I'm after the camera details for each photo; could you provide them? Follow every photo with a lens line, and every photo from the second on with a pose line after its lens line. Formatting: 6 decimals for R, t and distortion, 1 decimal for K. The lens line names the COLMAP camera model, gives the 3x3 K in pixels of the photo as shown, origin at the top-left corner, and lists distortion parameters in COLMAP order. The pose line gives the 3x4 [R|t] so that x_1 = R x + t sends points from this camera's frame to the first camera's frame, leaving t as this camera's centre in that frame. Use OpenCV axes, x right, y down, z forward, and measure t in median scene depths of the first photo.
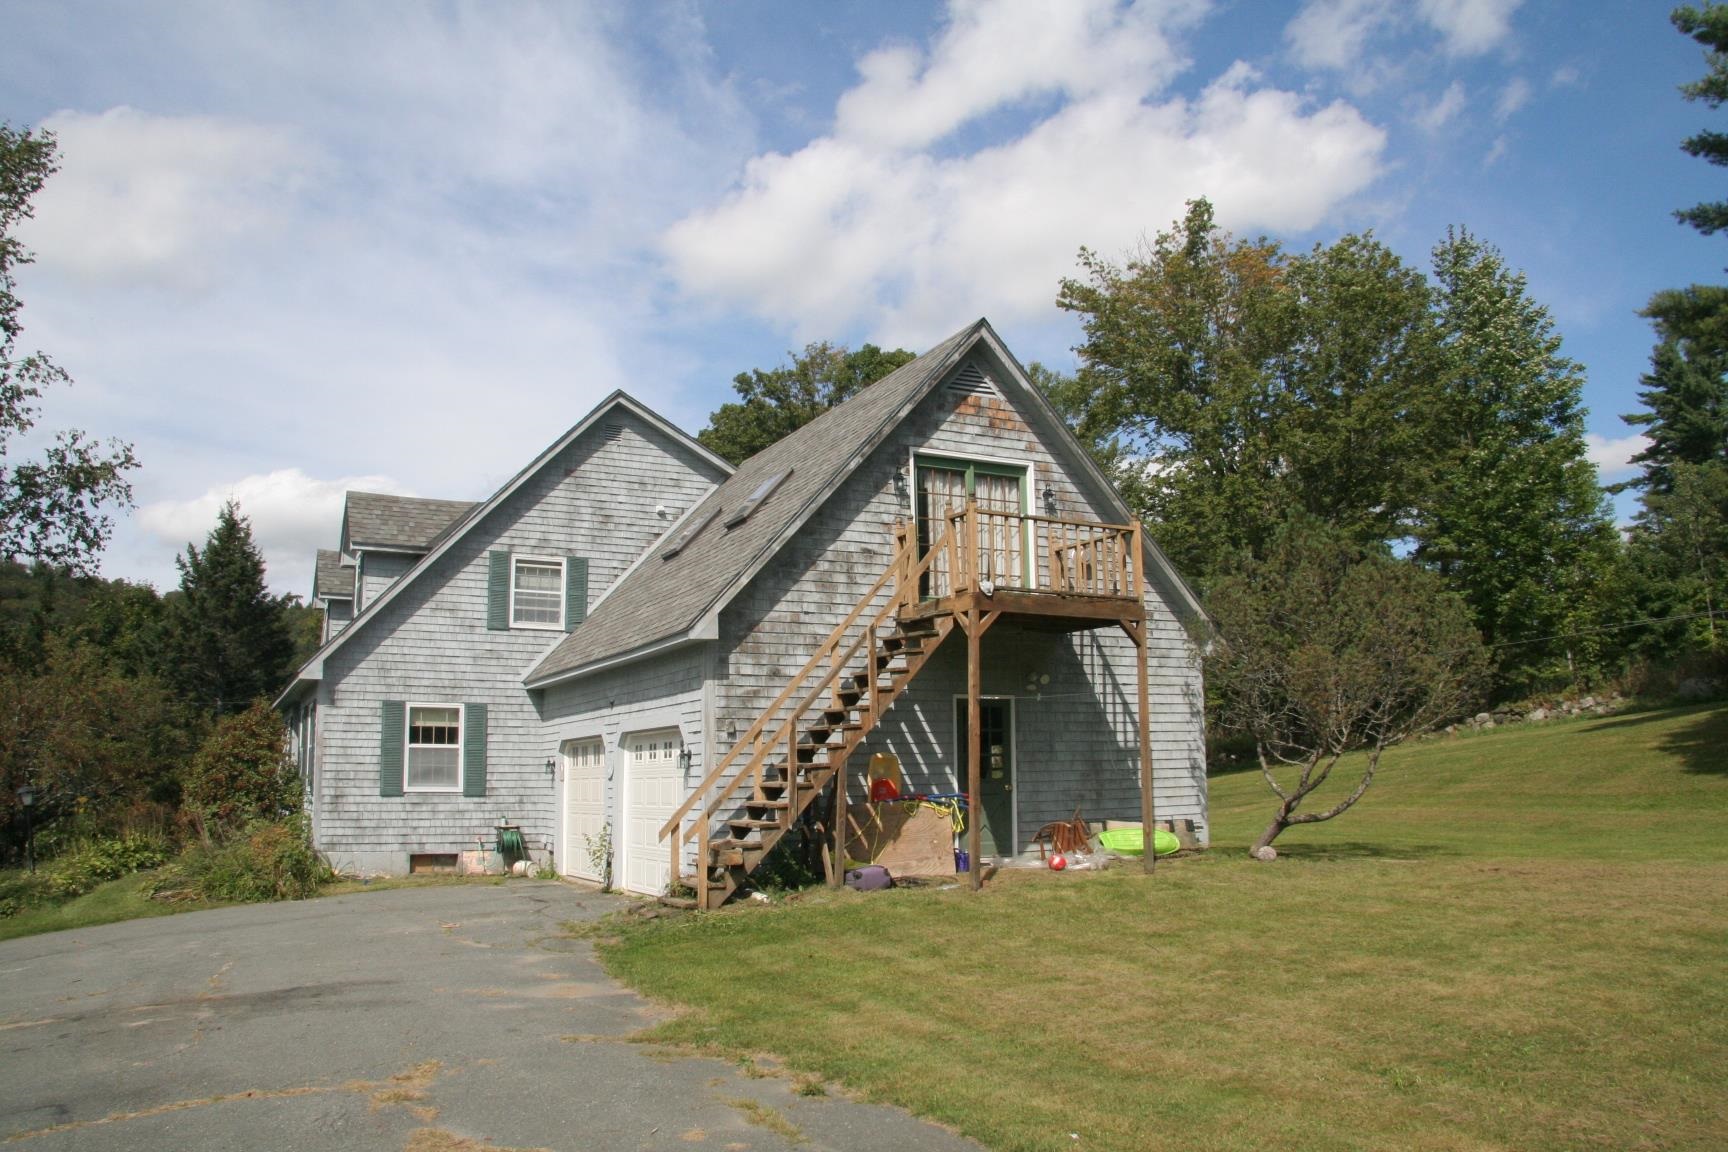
lens RADIAL K [[1374.2, 0, 863.4], [0, 1374.2, 584.7], [0, 0, 1]] dist [-0.048177, -0.000452]
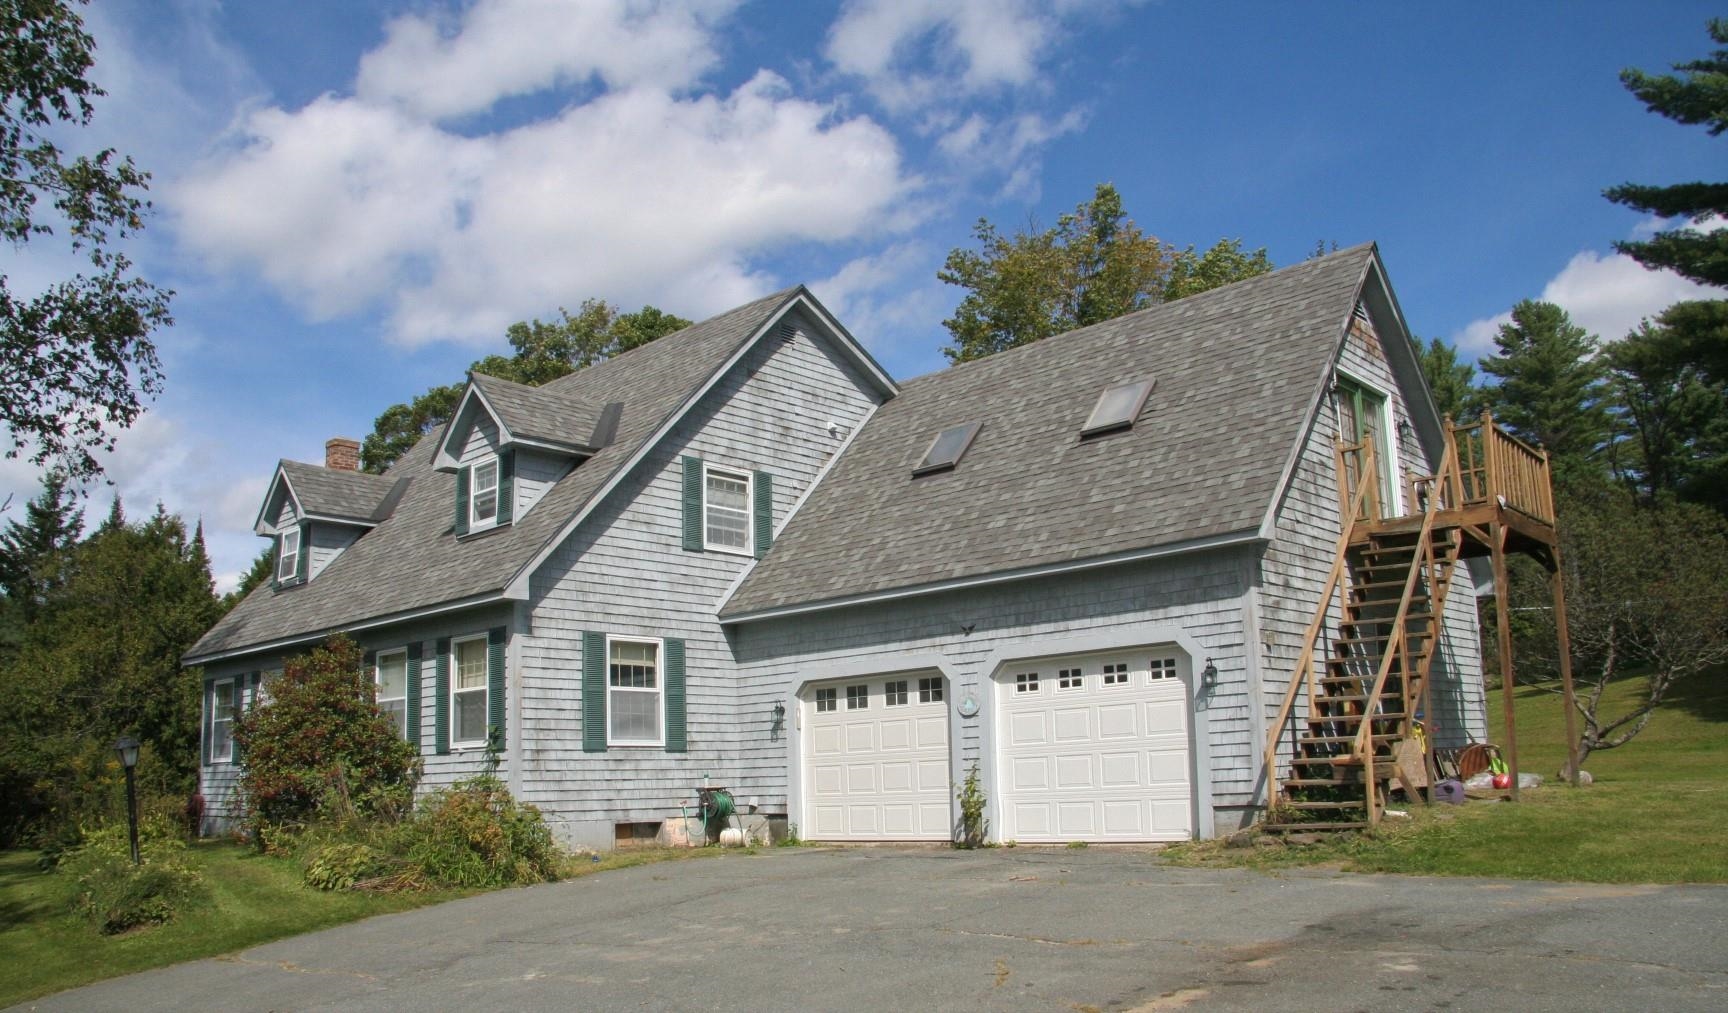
lens RADIAL K [[1370.8, 0, 884.1], [0, 1370.8, 547.3], [0, 0, 1]] dist [-0.041477, 0.003806]
pose [[0.917184, 0.045345, 0.395876, -0.483641], [-0.032122, 0.998684, -0.039971, 0.059489], [-0.397168, 0.023944, 0.917433, 0.189666]]
